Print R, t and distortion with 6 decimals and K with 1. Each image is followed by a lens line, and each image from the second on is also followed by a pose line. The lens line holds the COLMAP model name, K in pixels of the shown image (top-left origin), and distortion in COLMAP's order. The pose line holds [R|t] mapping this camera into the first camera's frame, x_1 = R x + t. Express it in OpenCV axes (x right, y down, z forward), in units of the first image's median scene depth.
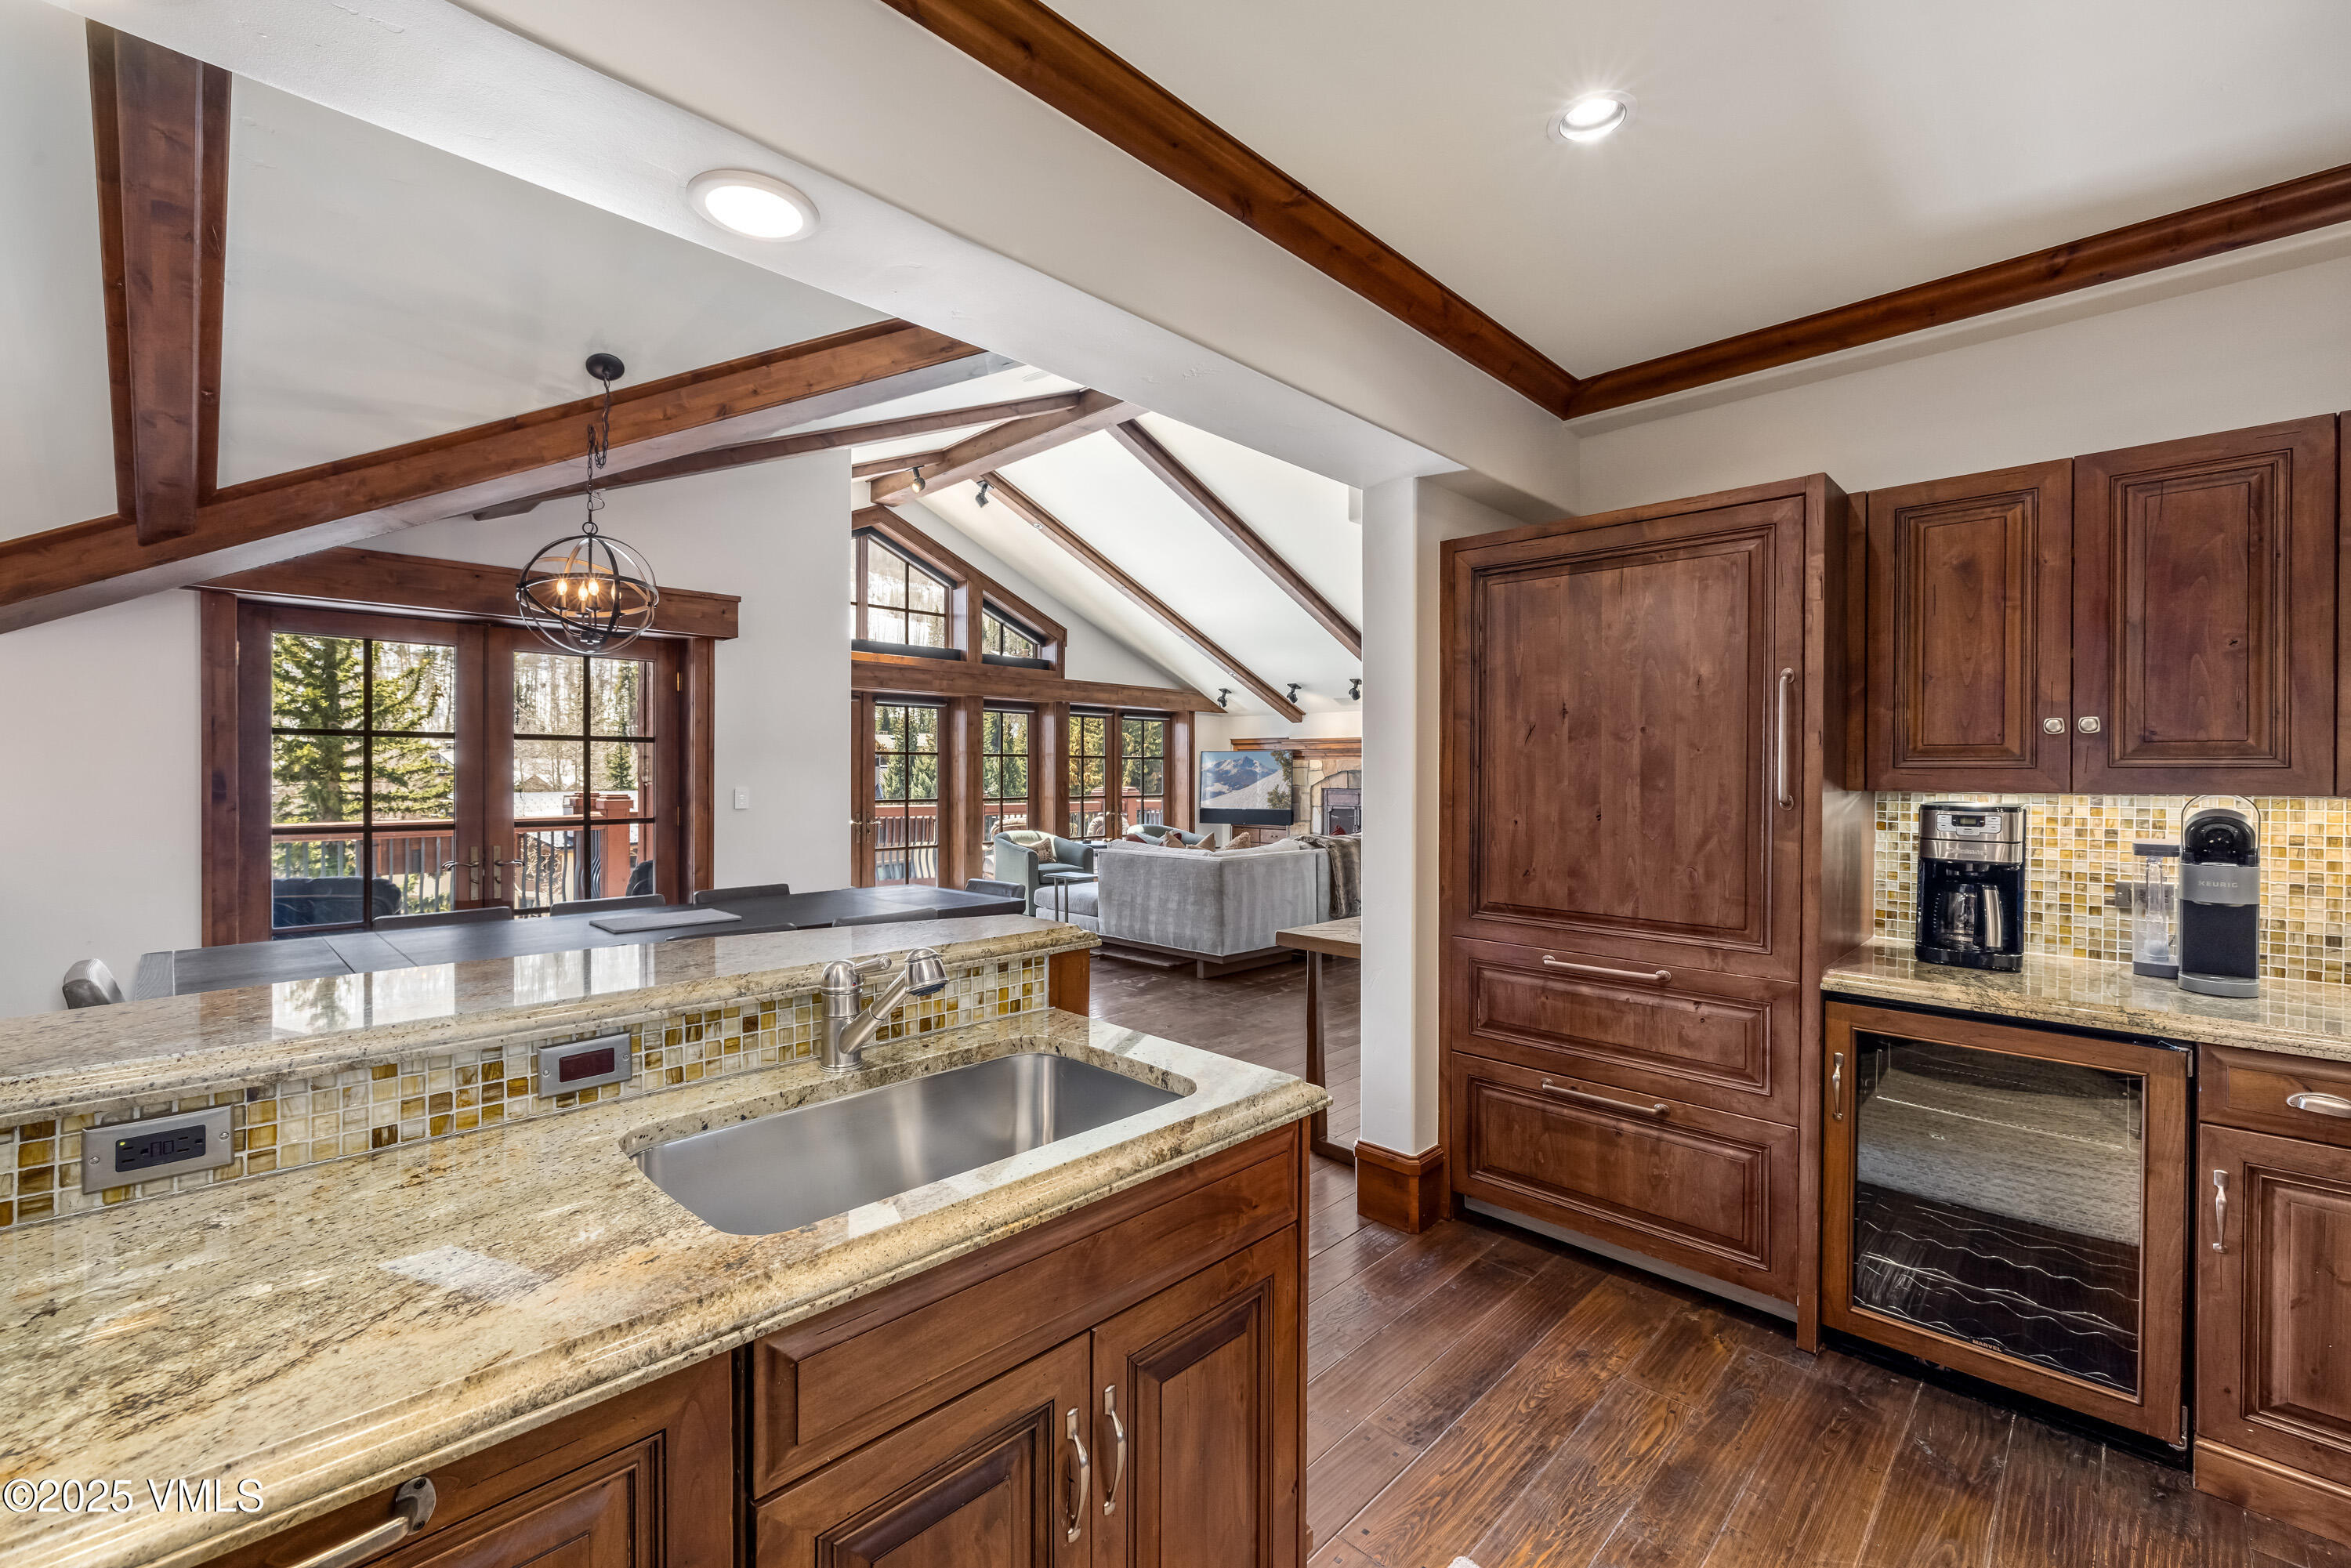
lens RADIAL K [[977.9, 0, 1175.5], [0, 977.9, 784.0], [0, 0, 1]] dist [0.000163, -0.000016]
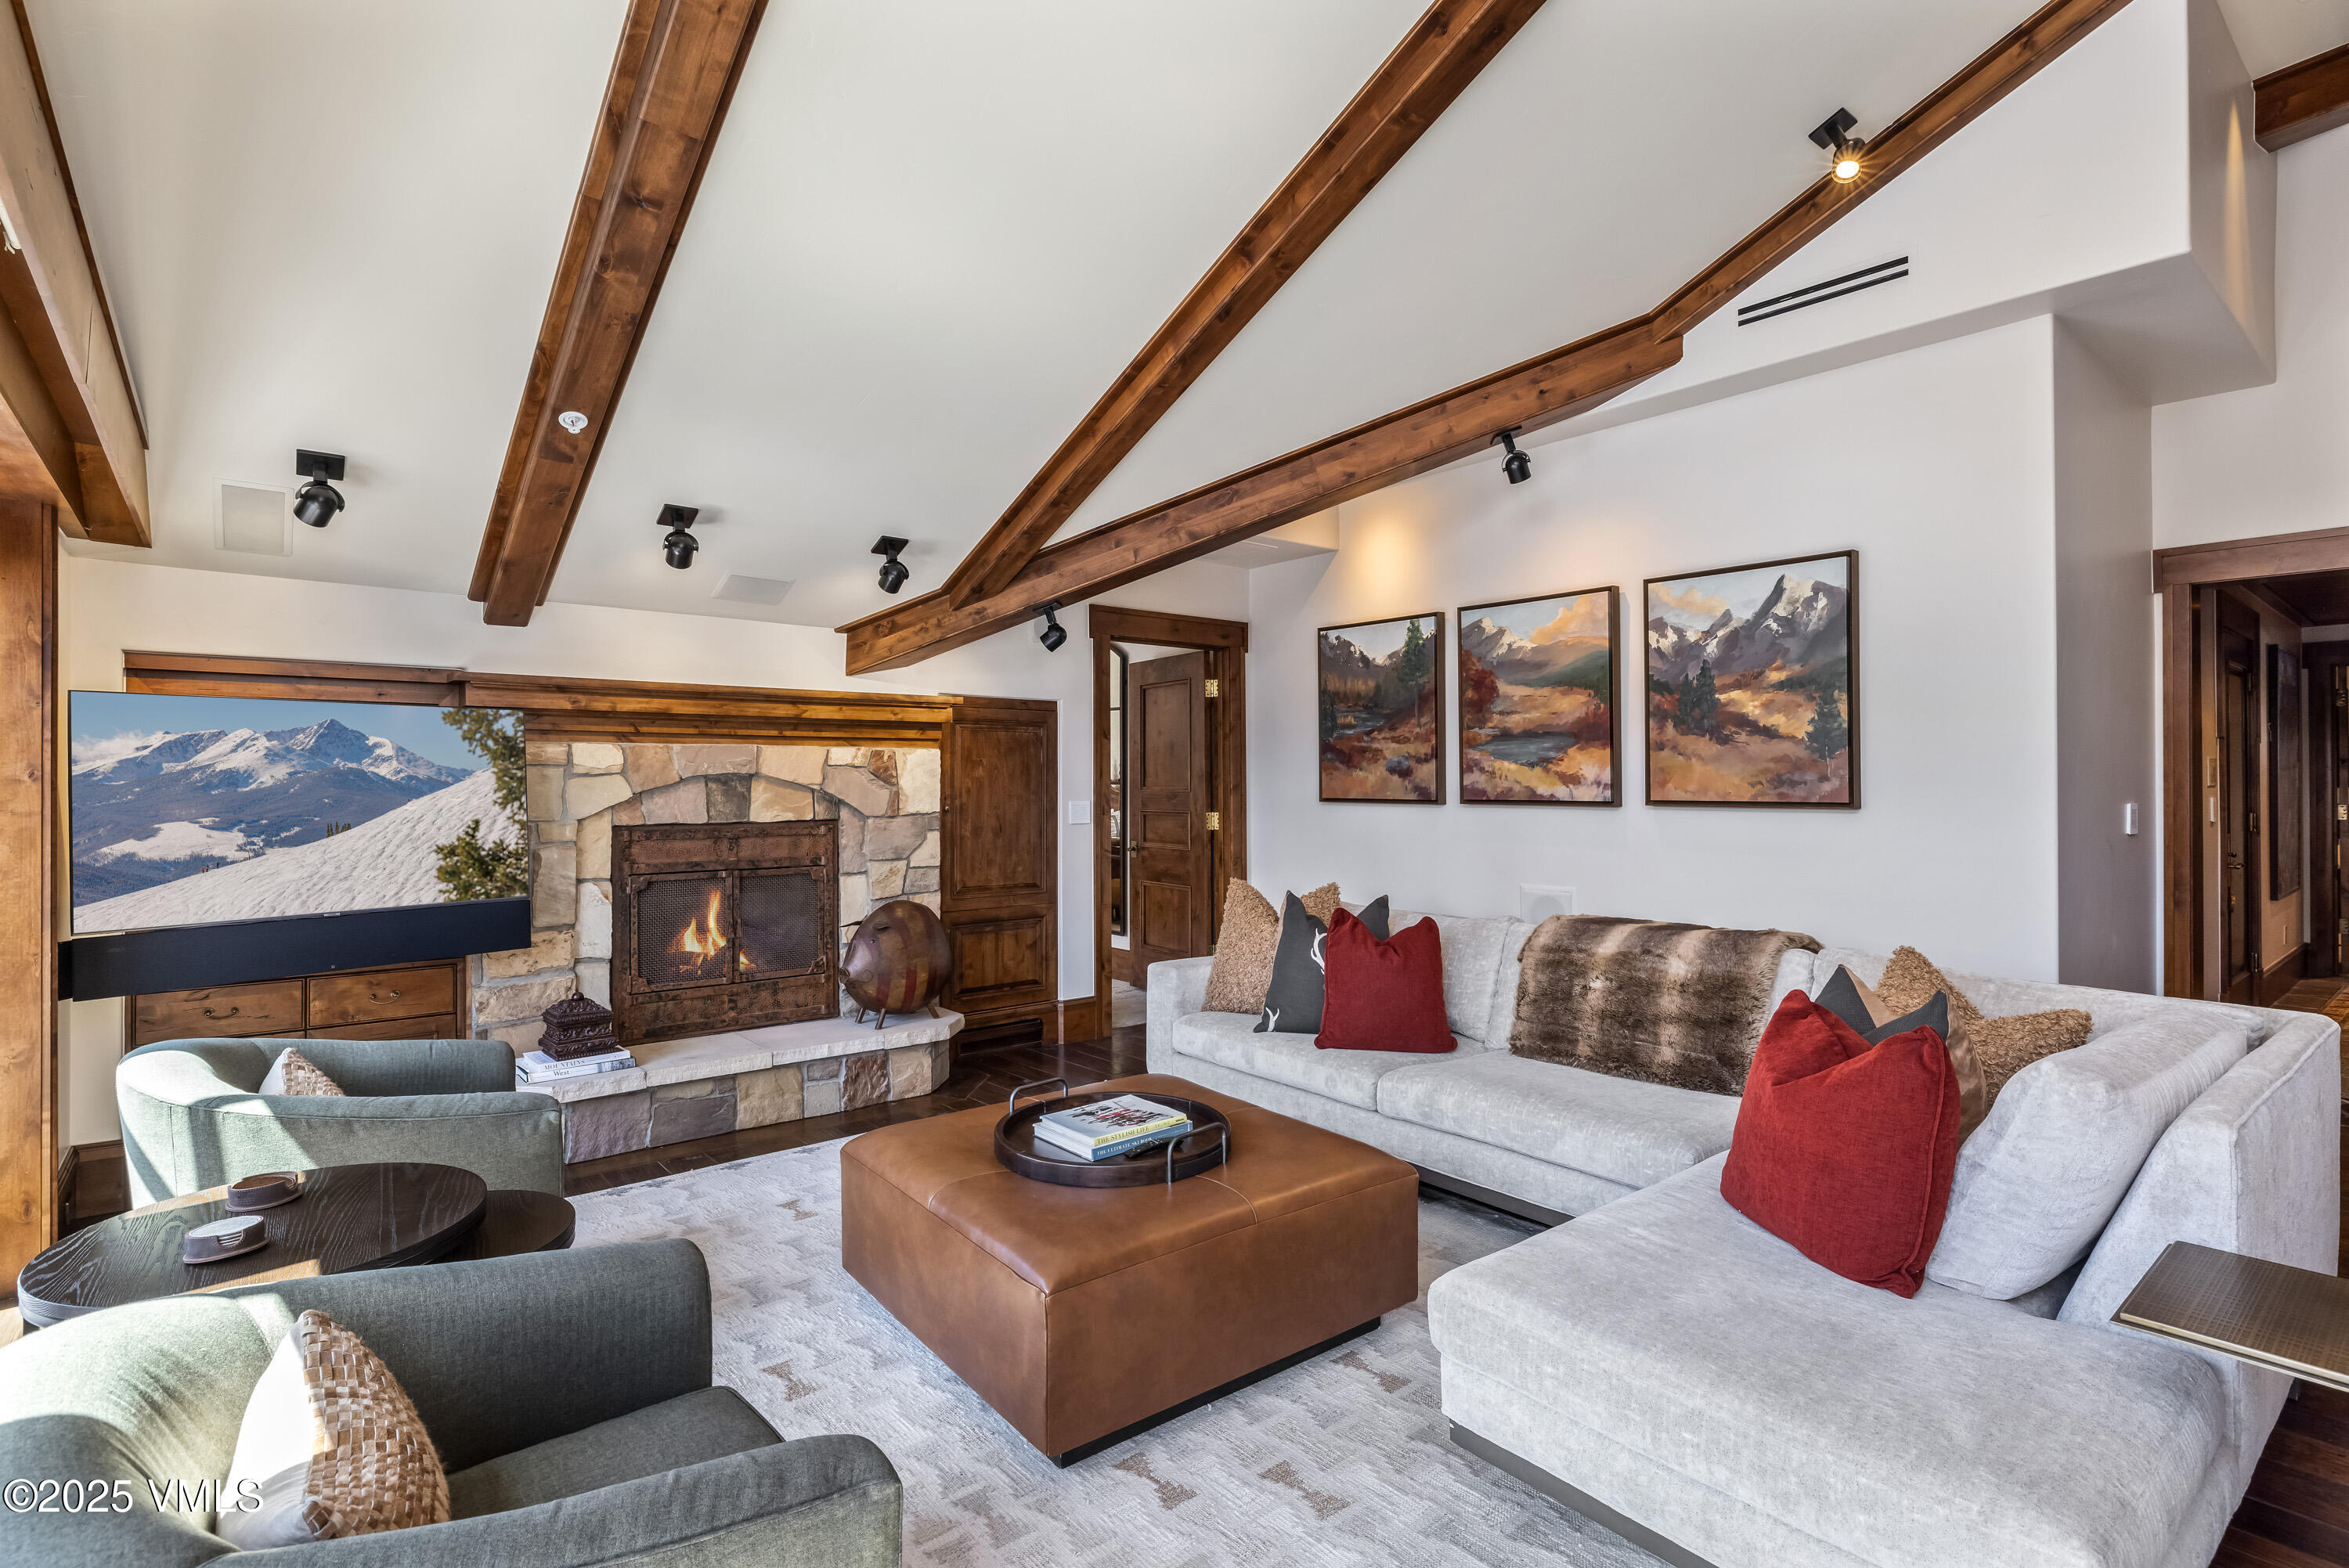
lens RADIAL K [[1129.1, 0, 1174.5], [0, 1129.1, 784.0], [0, 0, 1]] dist [0.001352, 0.000303]
pose [[0.103137, -0.000946, 0.994667, -0.405212], [0.016255, 0.999868, -0.000735, -0.012050], [-0.994534, 0.016244, 0.103139, 1.356321]]
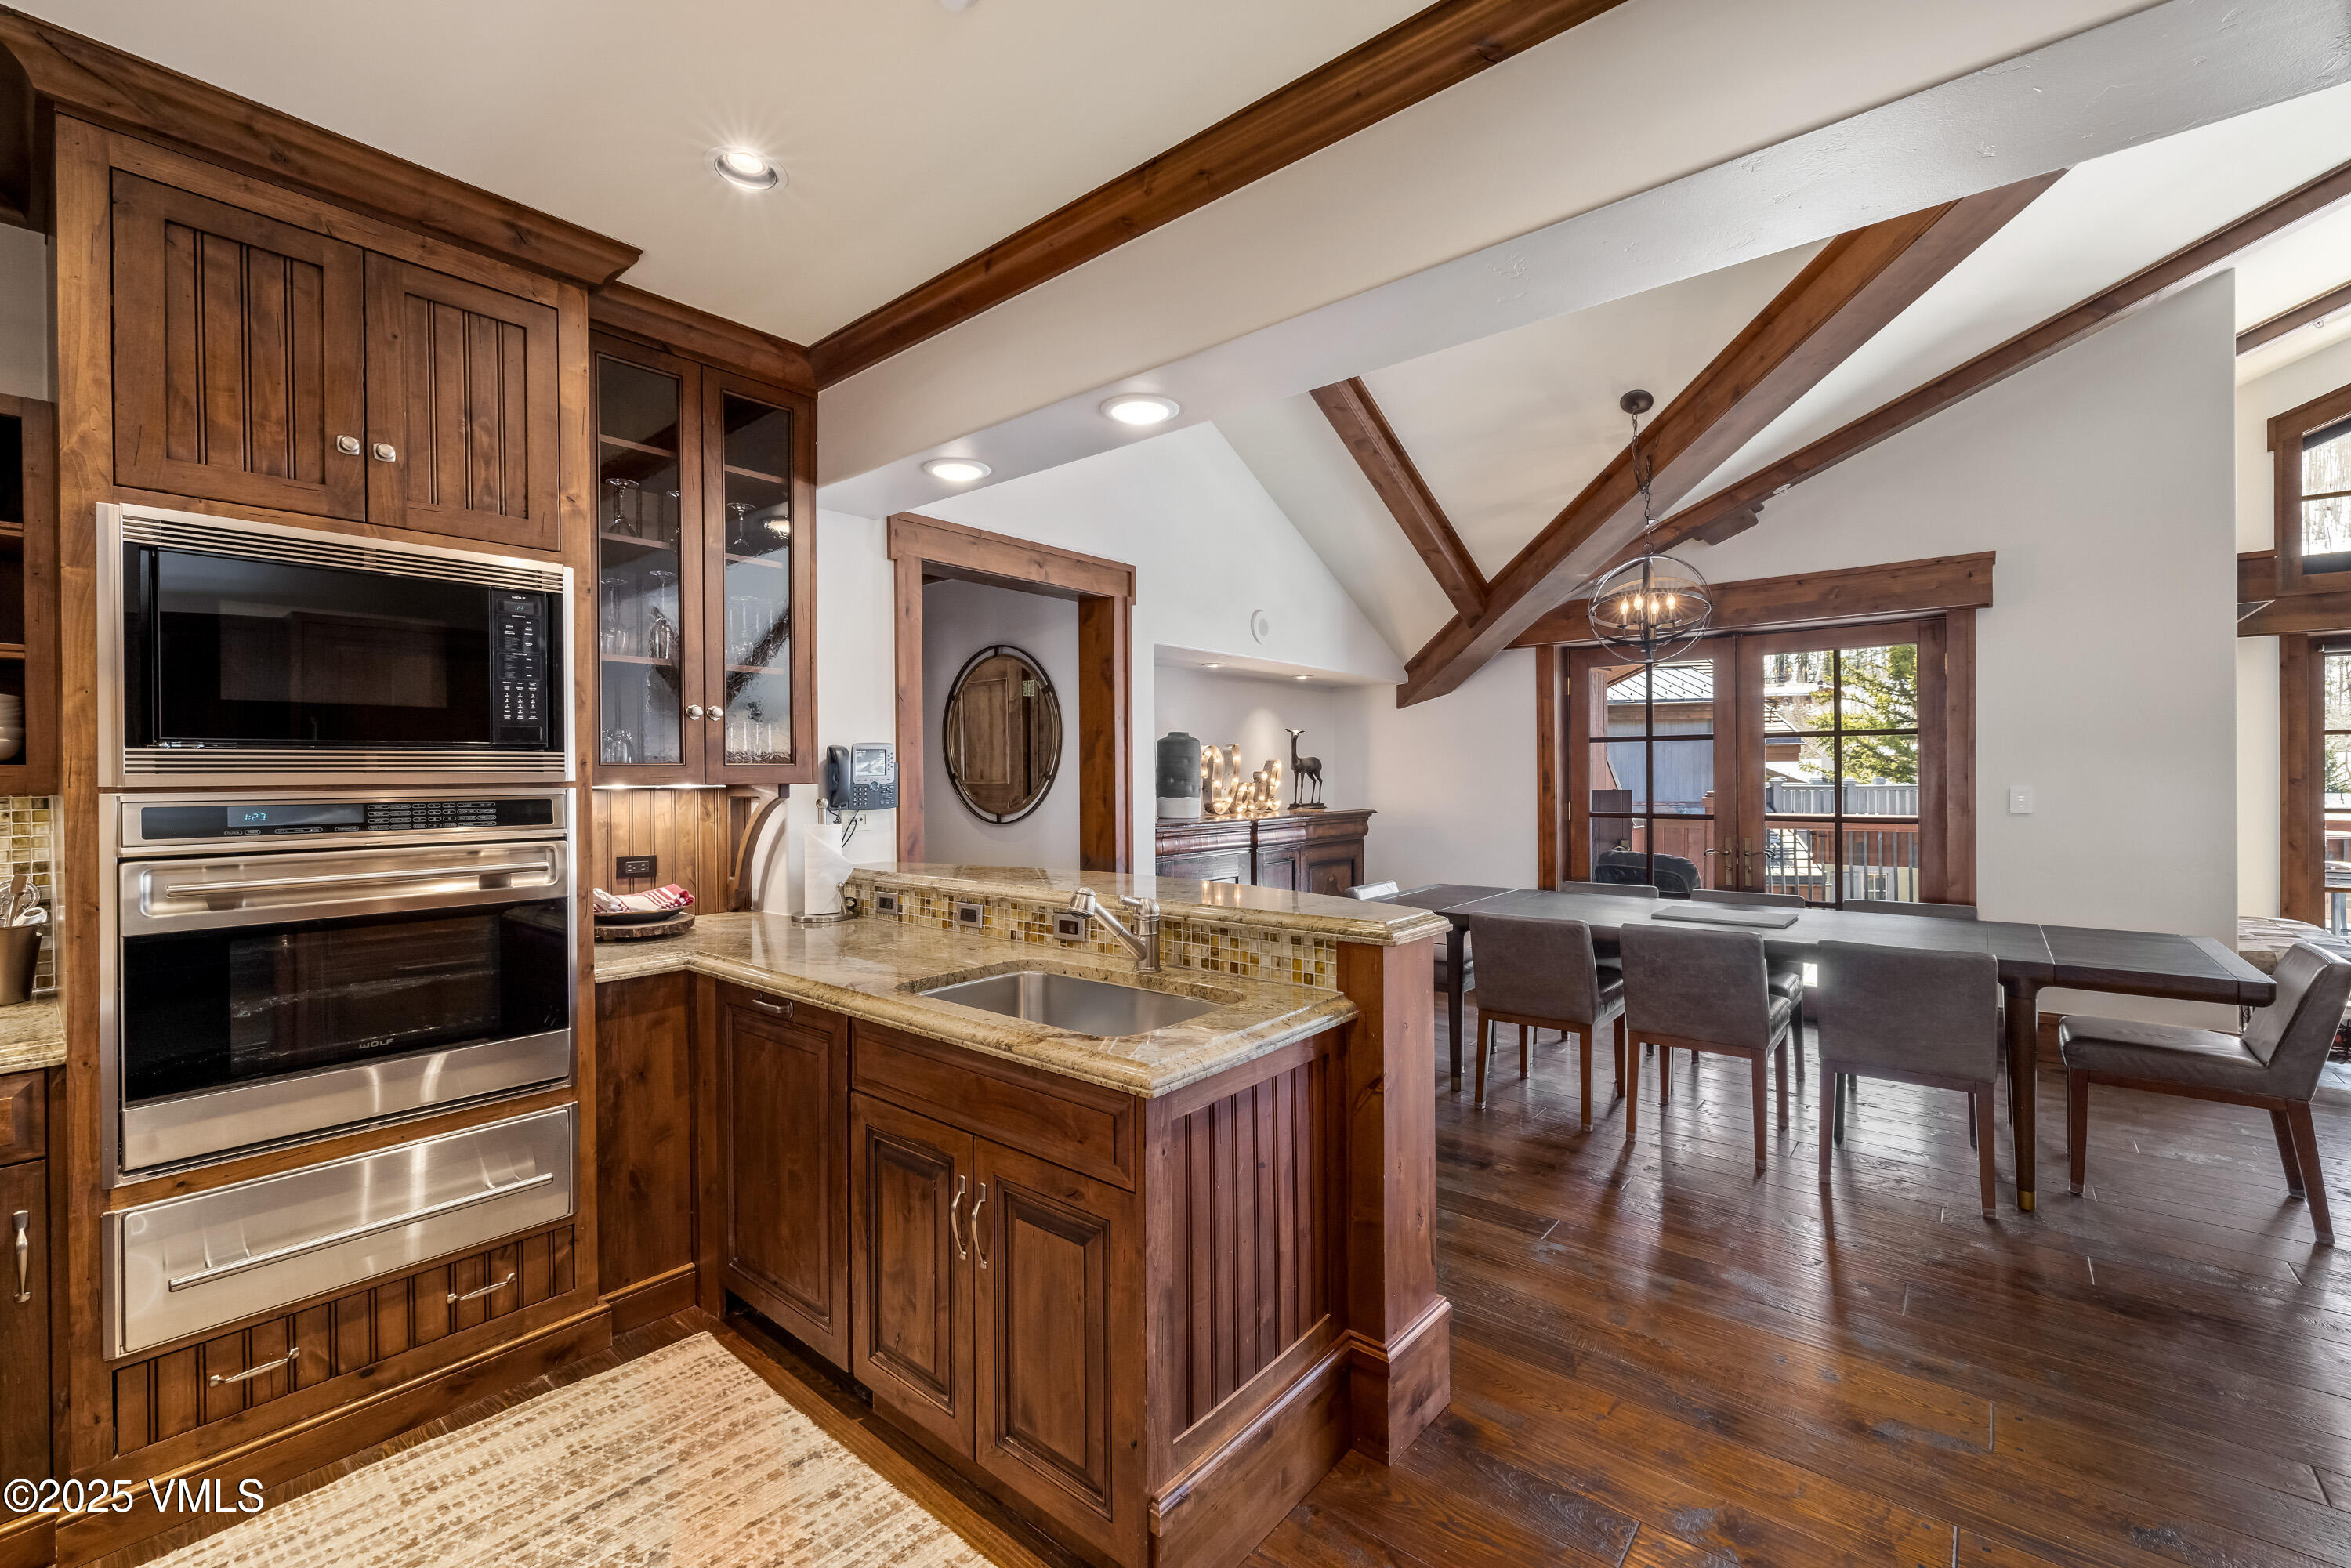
lens RADIAL K [[977.9, 0, 1175.5], [0, 977.9, 784.0], [0, 0, 1]] dist [0.000163, -0.000016]
pose [[0.076871, 0.005300, -0.997027, 0.273168], [-0.003248, 0.999982, 0.005065, 0.000132], [0.997036, 0.002849, 0.076887, 0.223833]]
